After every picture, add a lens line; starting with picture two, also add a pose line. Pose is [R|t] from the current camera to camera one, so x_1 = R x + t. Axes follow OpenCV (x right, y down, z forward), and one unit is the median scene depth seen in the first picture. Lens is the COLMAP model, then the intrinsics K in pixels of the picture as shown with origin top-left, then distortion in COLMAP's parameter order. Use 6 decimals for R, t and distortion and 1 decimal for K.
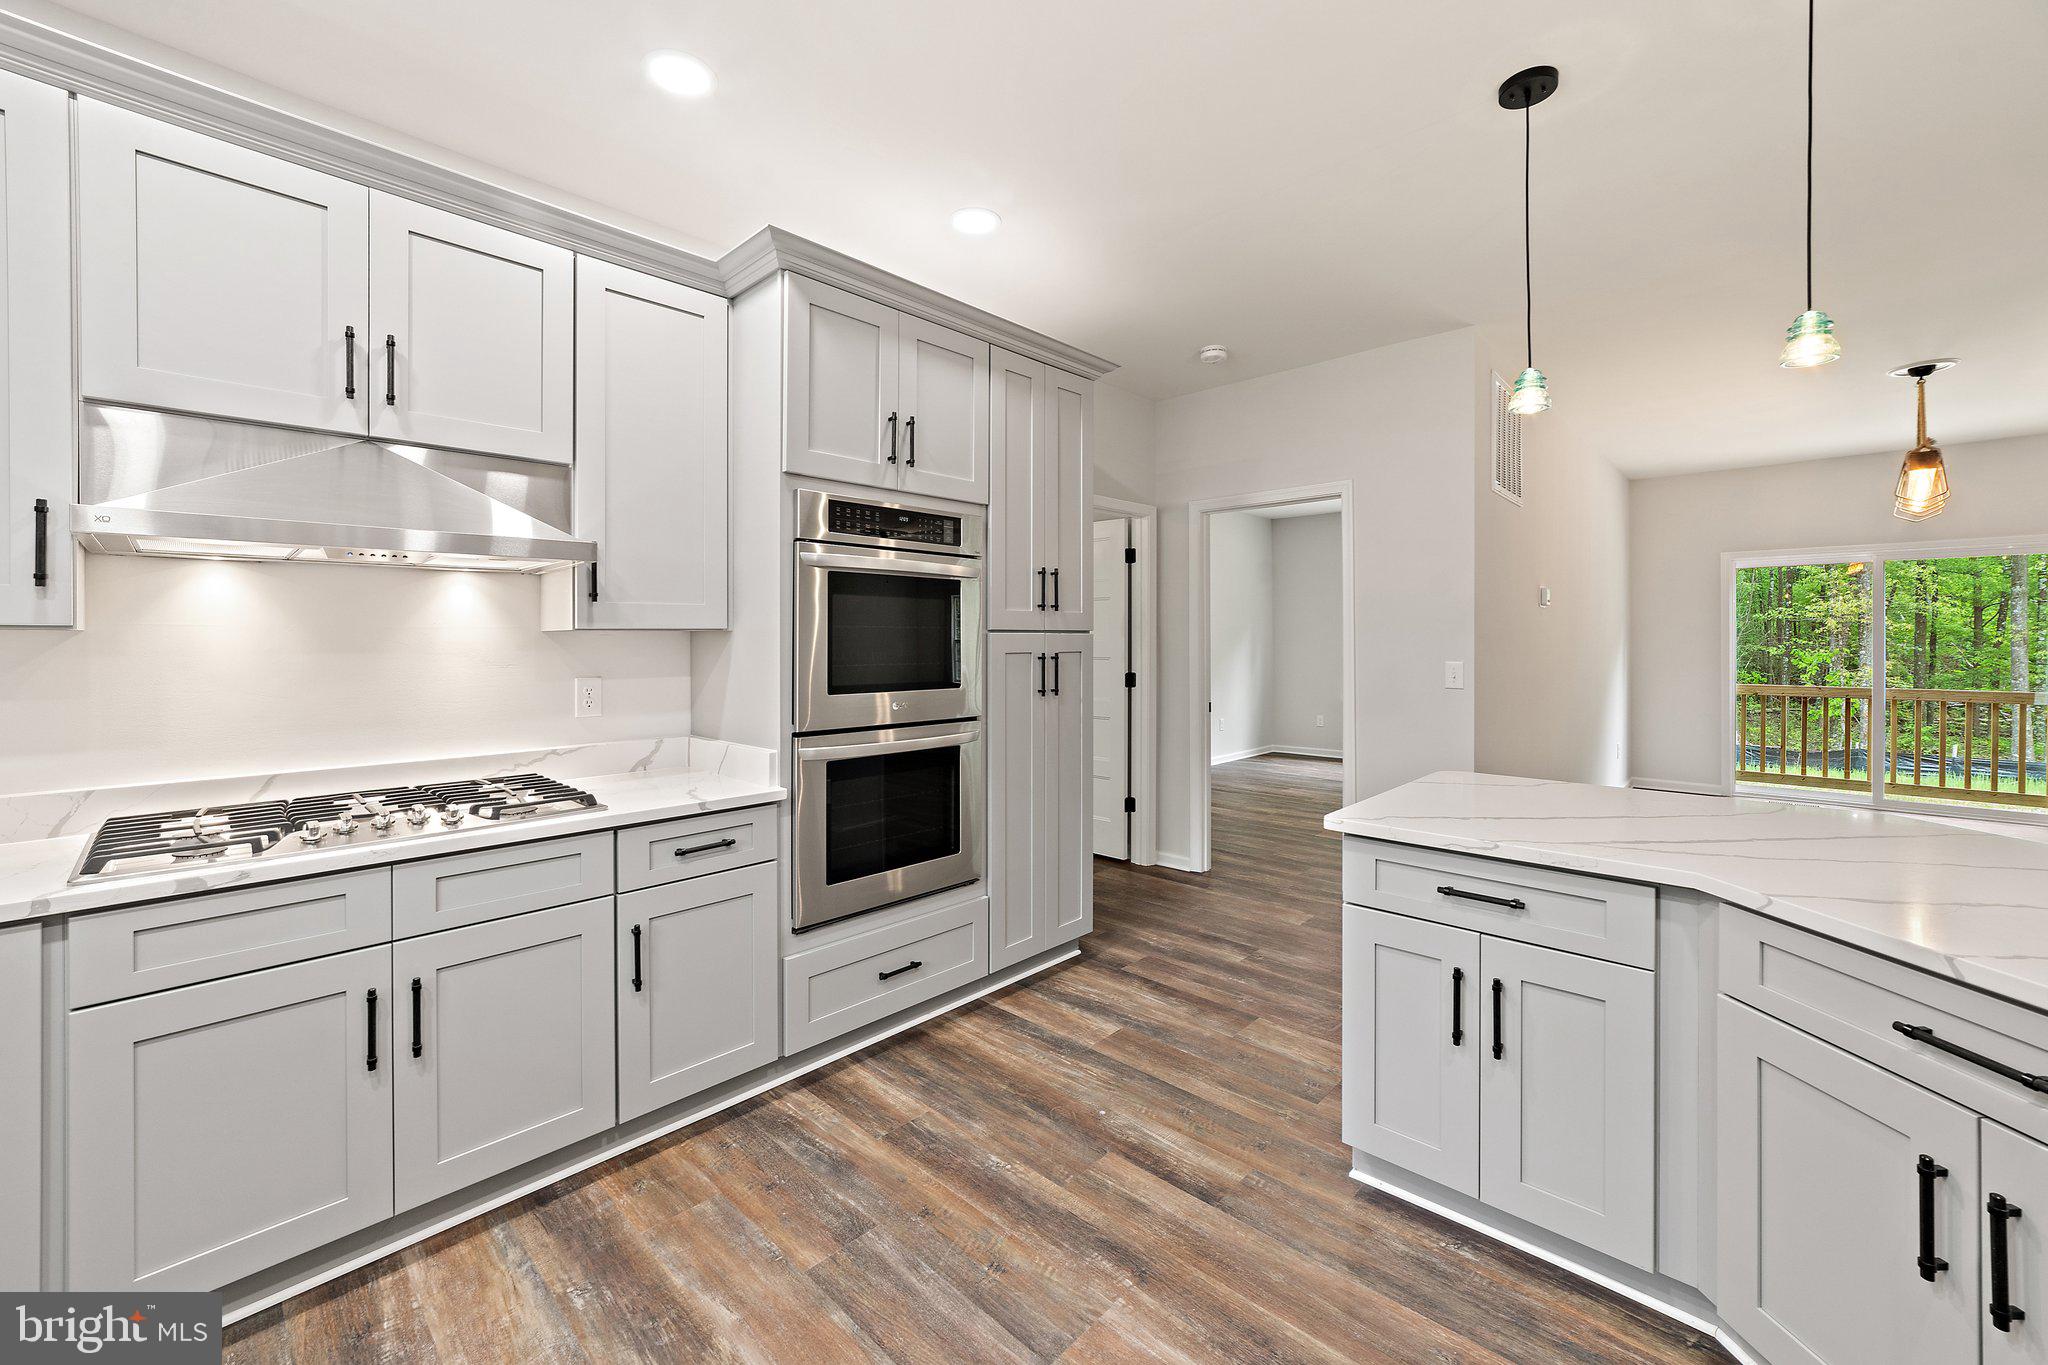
lens RADIAL K [[815.3, 0, 1006.1], [0, 815.3, 638.0], [0, 0, 1]] dist [-0.028227, 0.009792]
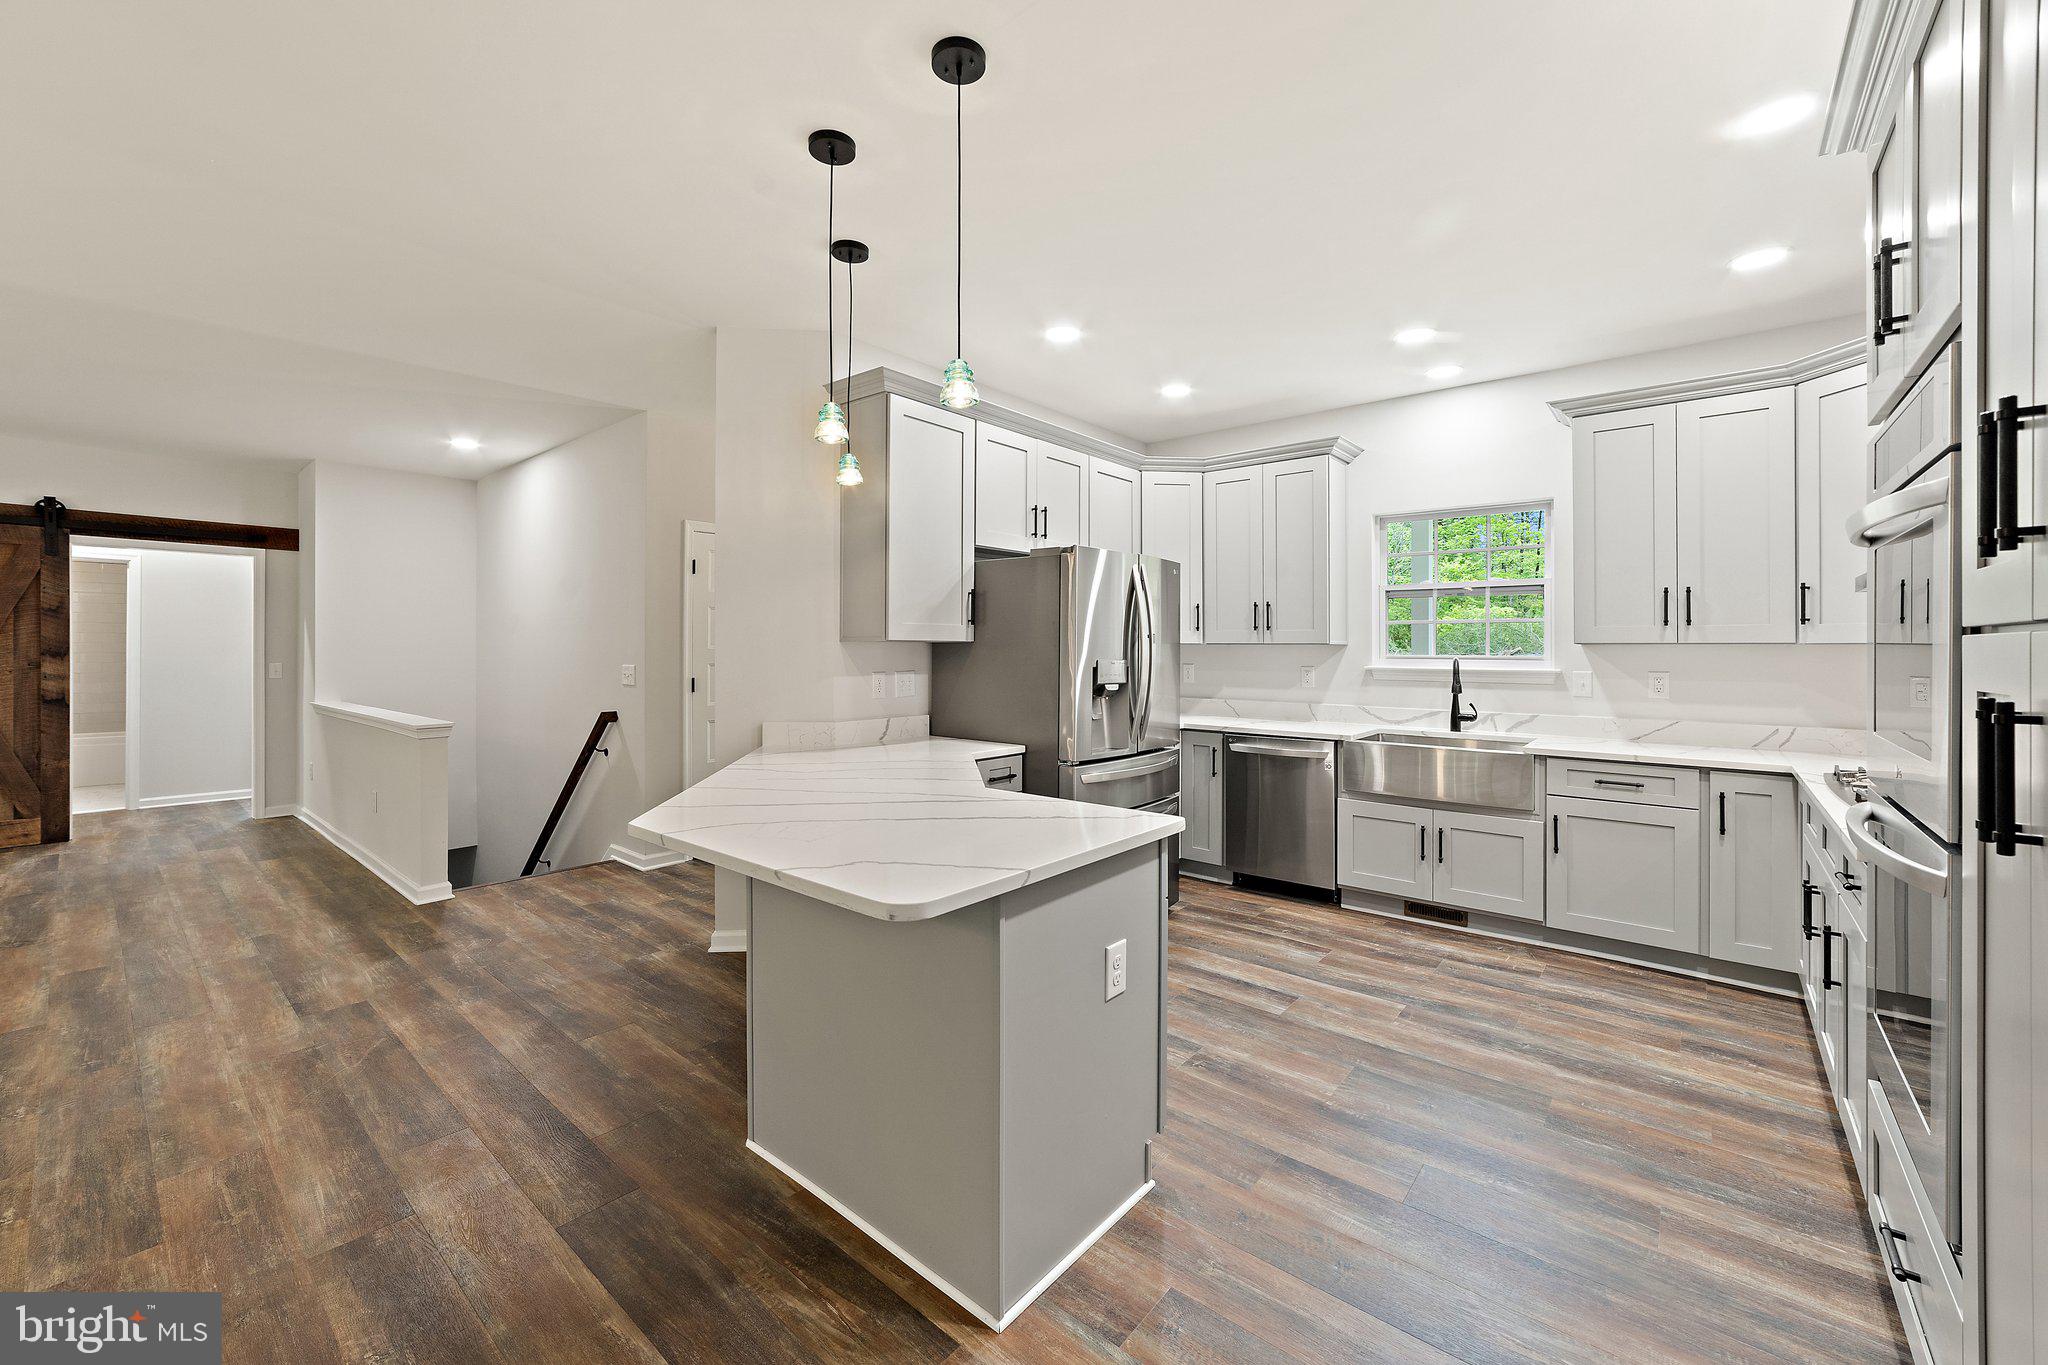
lens RADIAL K [[810.7, 0, 1023.1], [0, 810.7, 645.6], [0, 0, 1]] dist [-0.019192, 0.005631]
pose [[-0.997476, -0.001502, -0.070986, 0.506559], [-0.001303, 0.999995, -0.002856, -0.000605], [0.070990, -0.002756, -0.997473, 1.520402]]
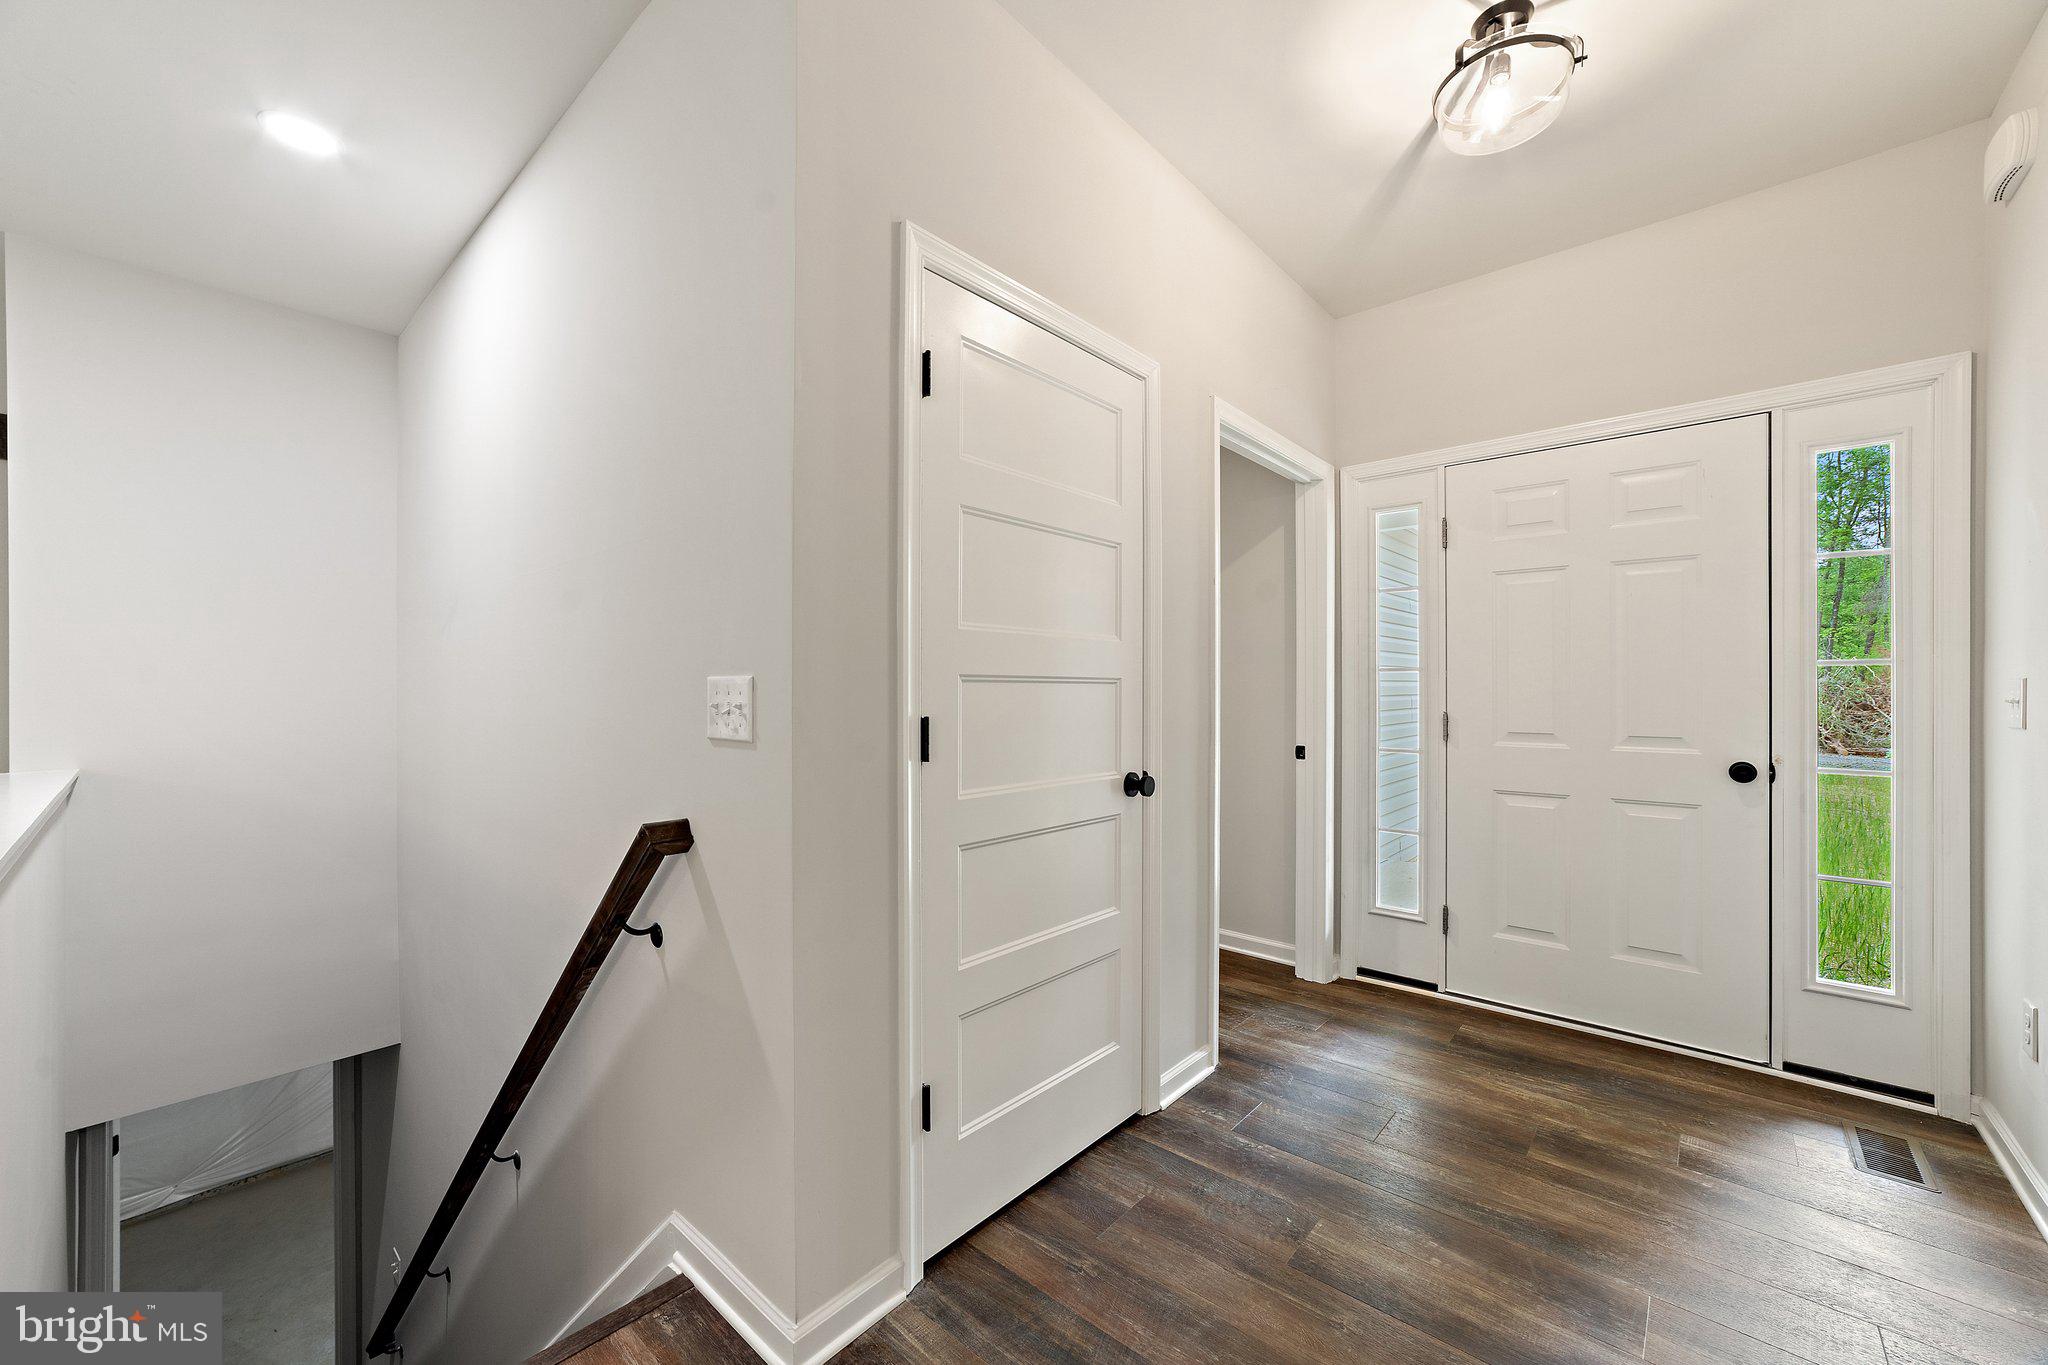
lens RADIAL K [[796.4, 0, 1014.7], [0, 796.4, 680.0], [0, 0, 1]] dist [-0.024901, 0.011475]
pose [[-0.999286, 0.000103, -0.037778, 1.108132], [0.000339, 0.999981, -0.006232, 0.047247], [0.037776, -0.006240, -0.999267, 0.155564]]
